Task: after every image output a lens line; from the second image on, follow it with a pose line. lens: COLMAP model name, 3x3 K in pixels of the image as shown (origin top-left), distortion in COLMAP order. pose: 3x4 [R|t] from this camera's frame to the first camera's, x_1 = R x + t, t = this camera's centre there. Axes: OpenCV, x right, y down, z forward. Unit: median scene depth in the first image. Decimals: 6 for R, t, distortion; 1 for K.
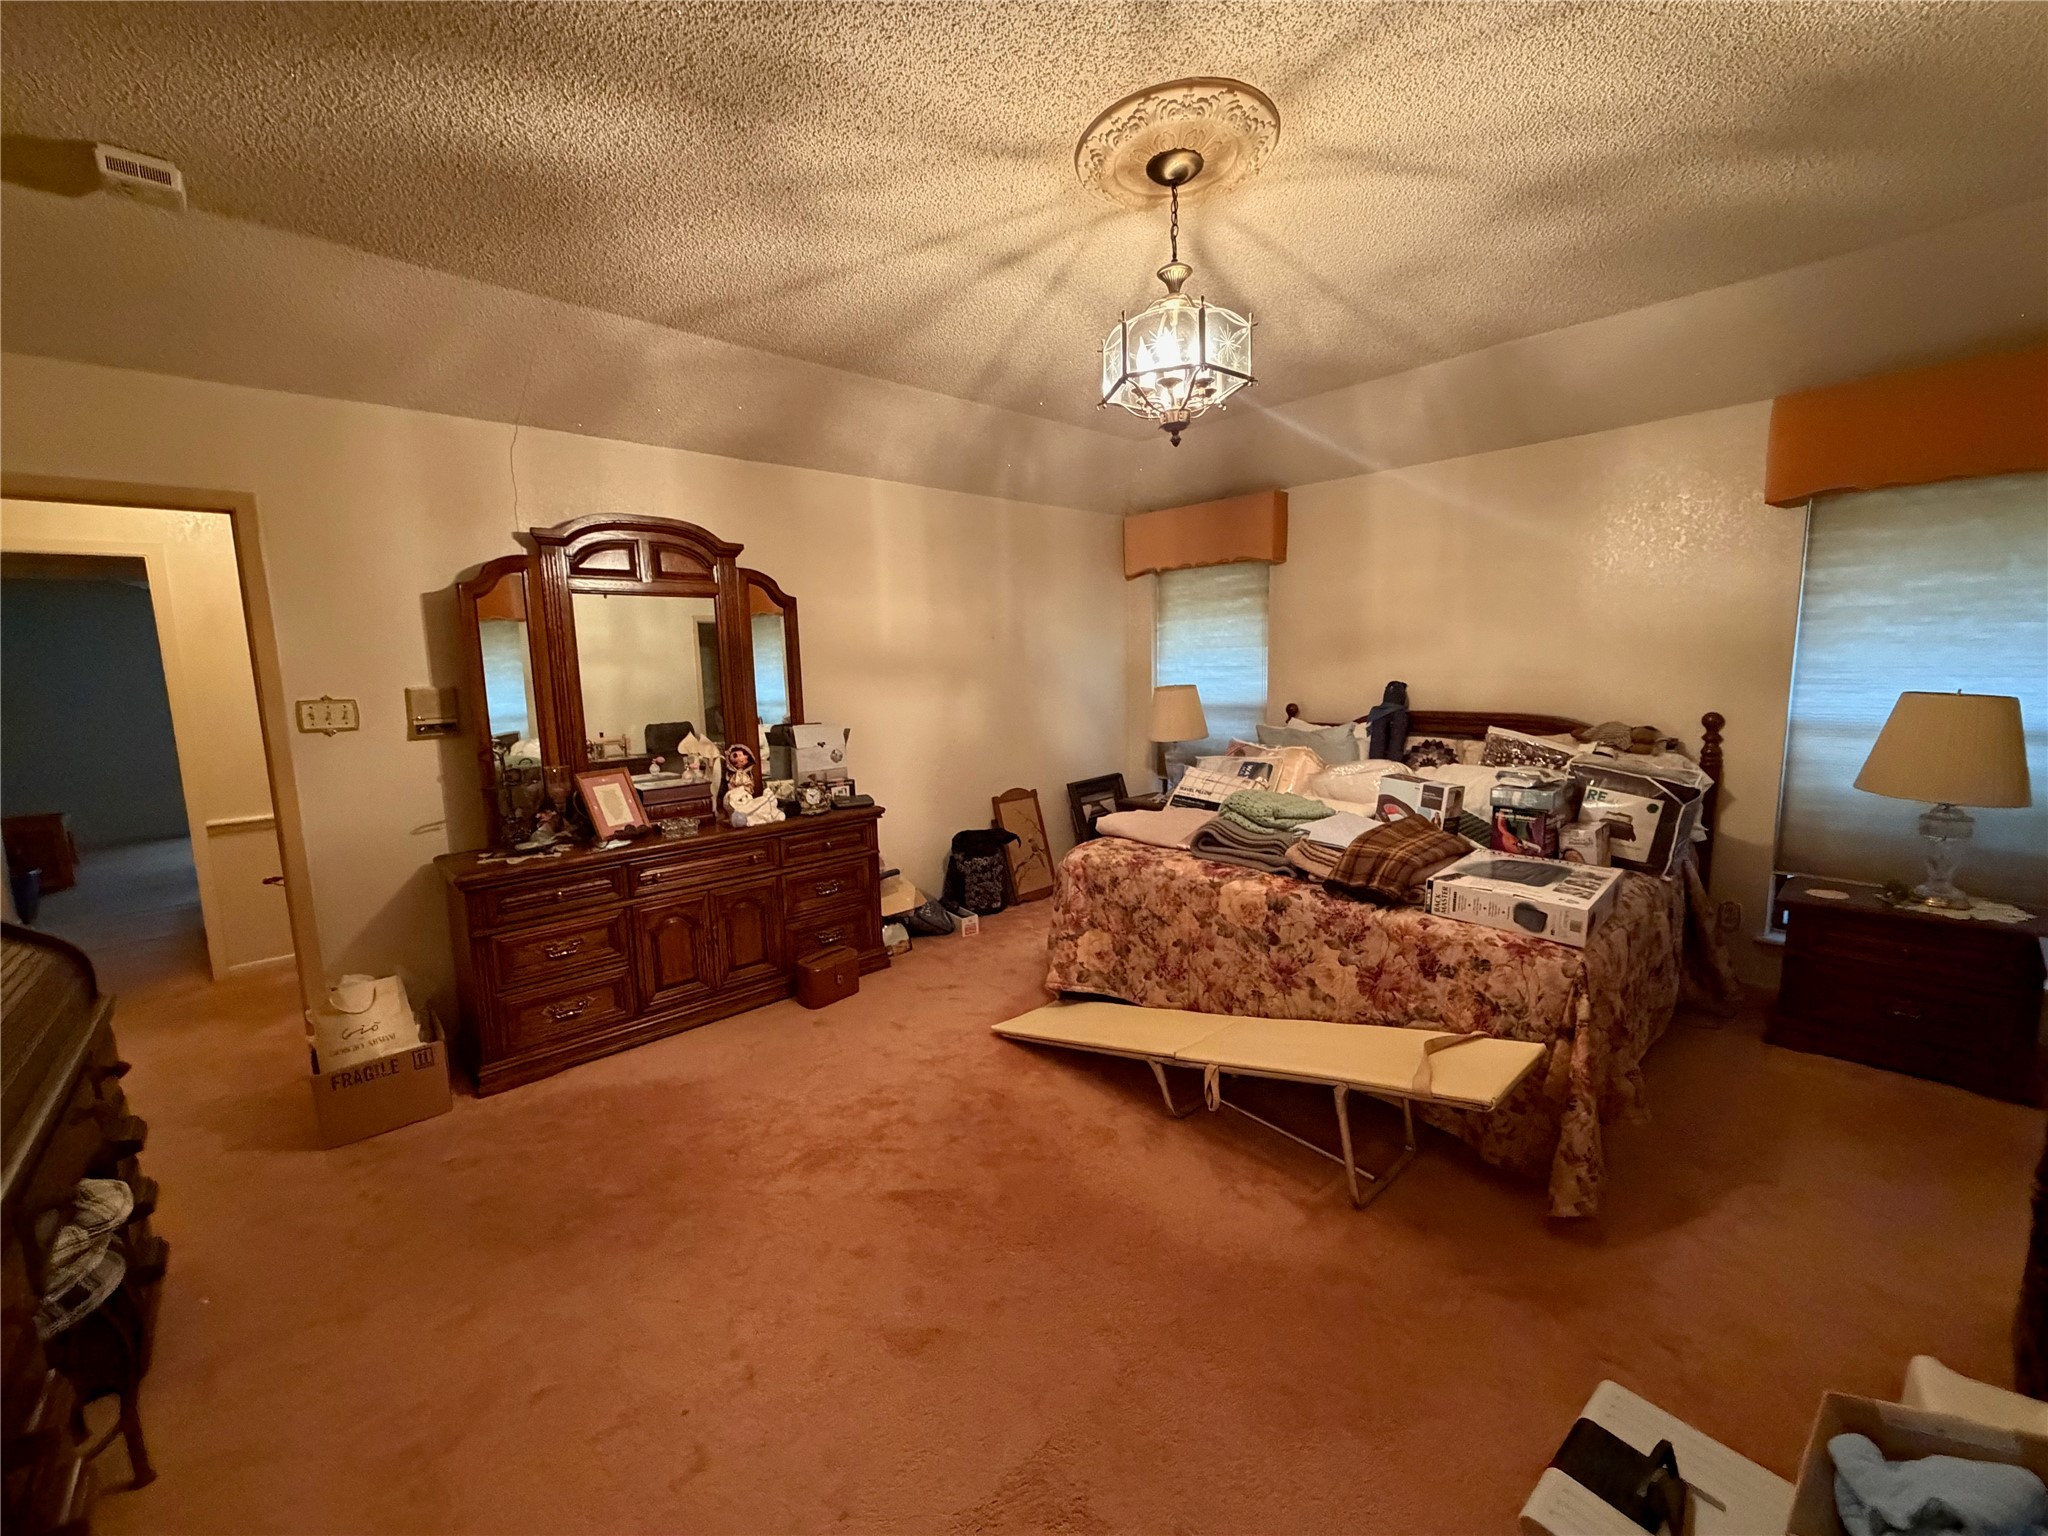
lens RADIAL K [[817.8, 0, 1022.6], [0, 817.8, 766.6], [0, 0, 1]] dist [-0.000288, 0.000514]
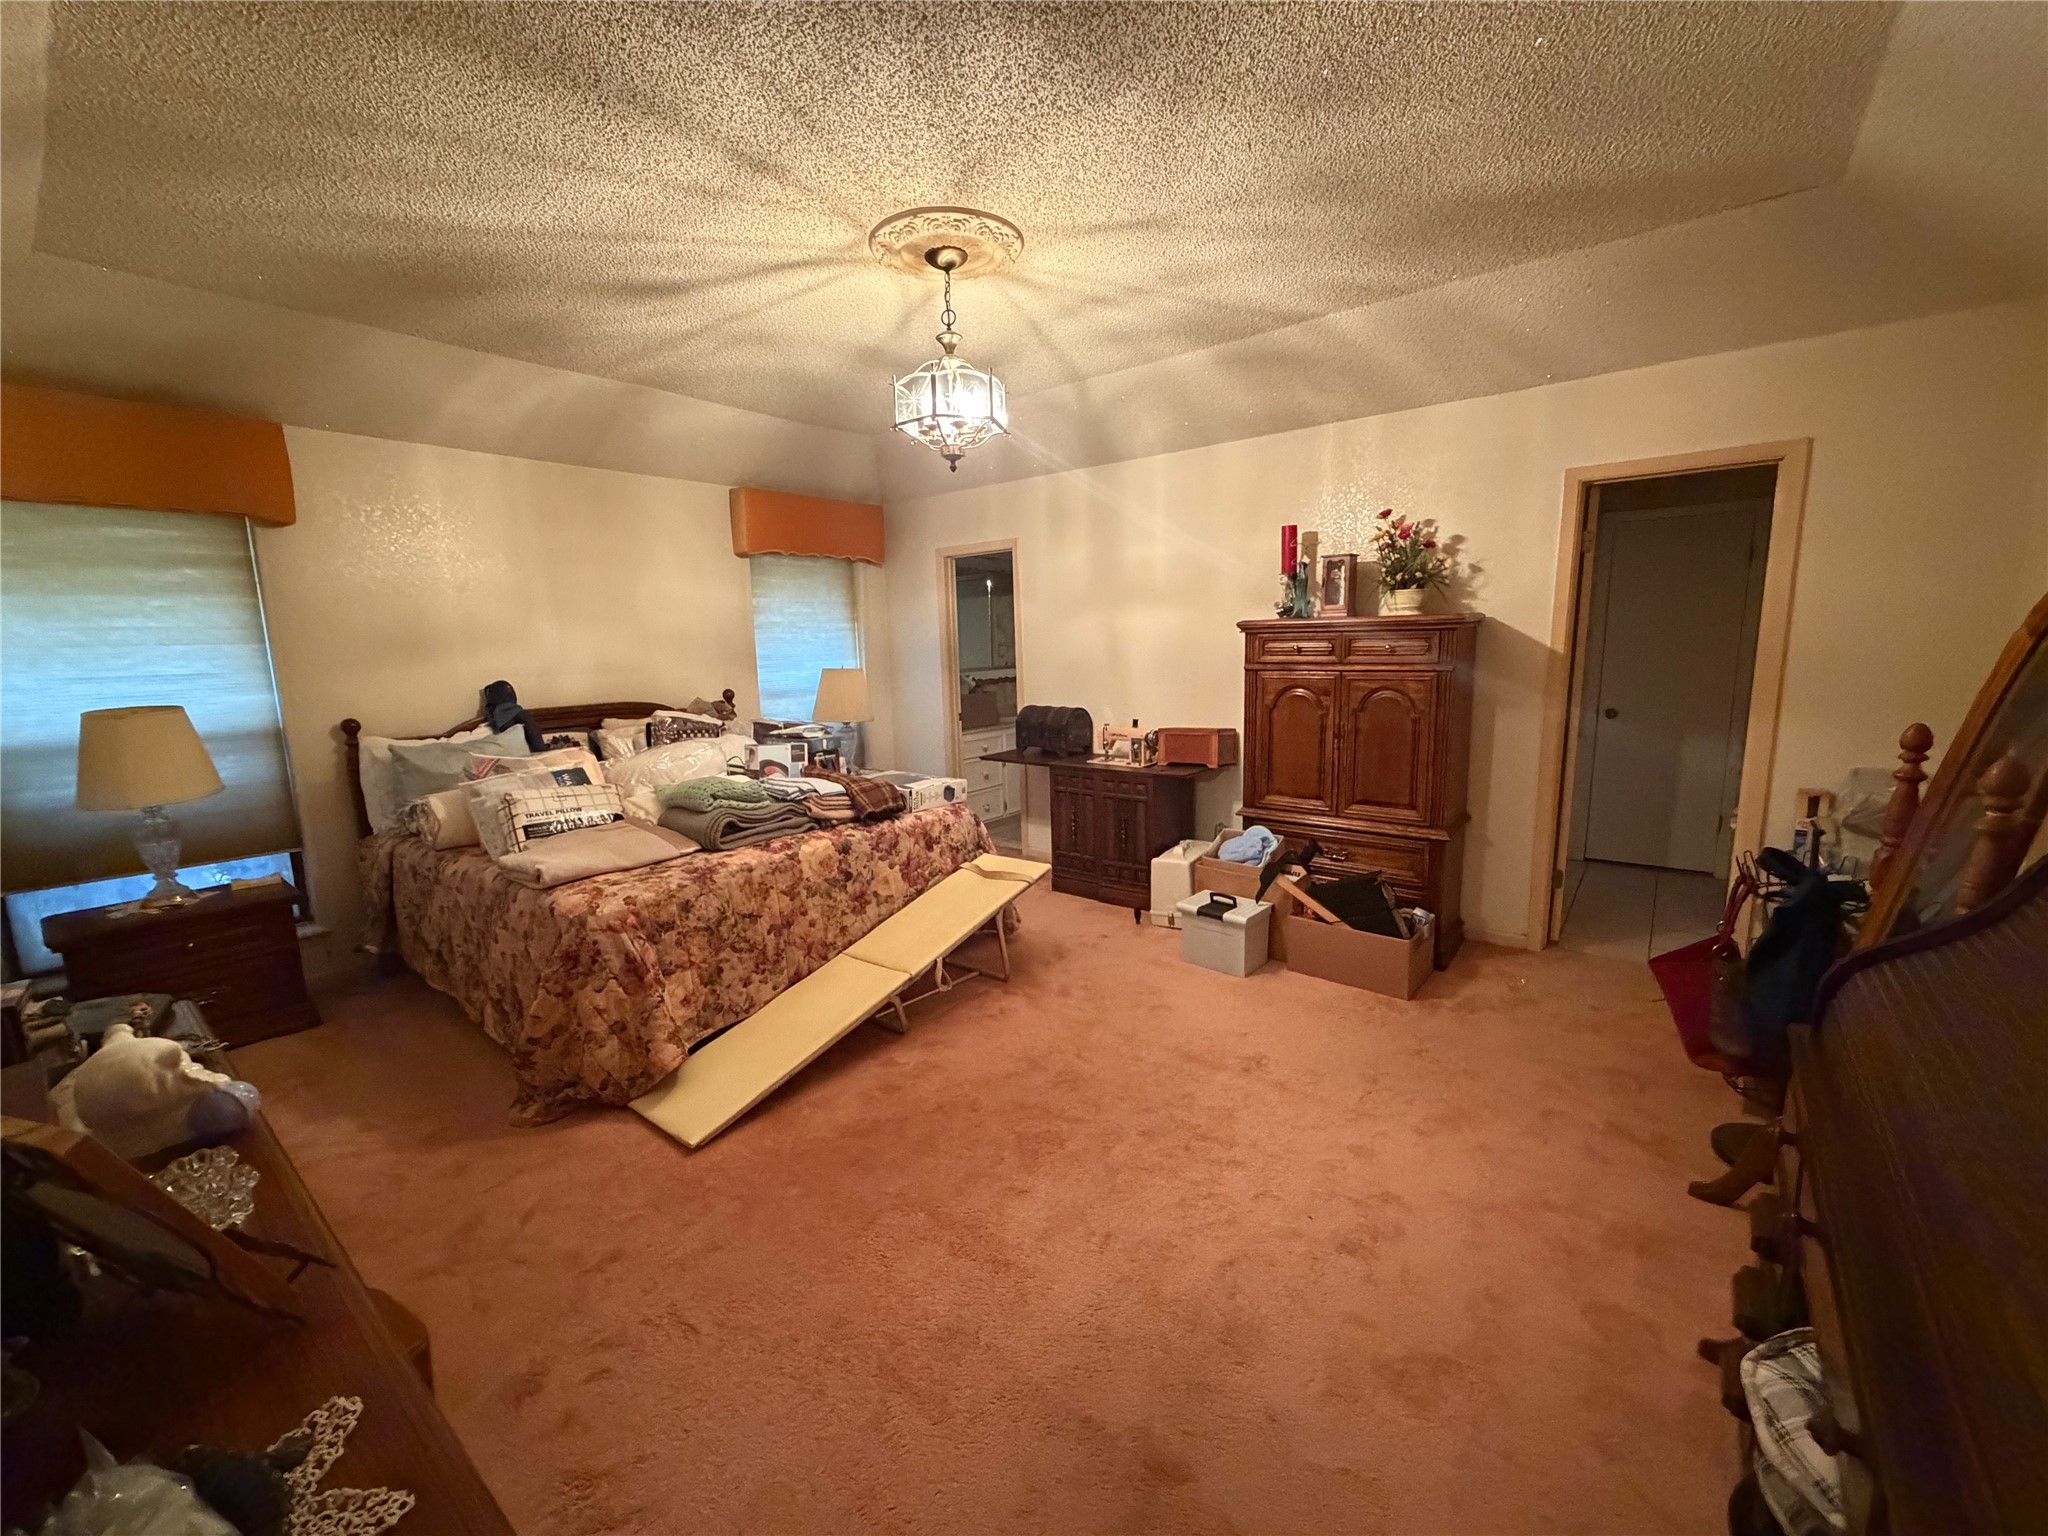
lens RADIAL K [[817.8, 0, 1023.5], [0, 817.8, 767.5], [0, 0, 1]] dist [-0.000288, 0.000514]
pose [[-0.153614, -0.128513, 0.979738, -0.831165], [0.159401, 0.975298, 0.152923, -0.081847], [-0.975189, 0.179662, -0.129335, 0.817458]]
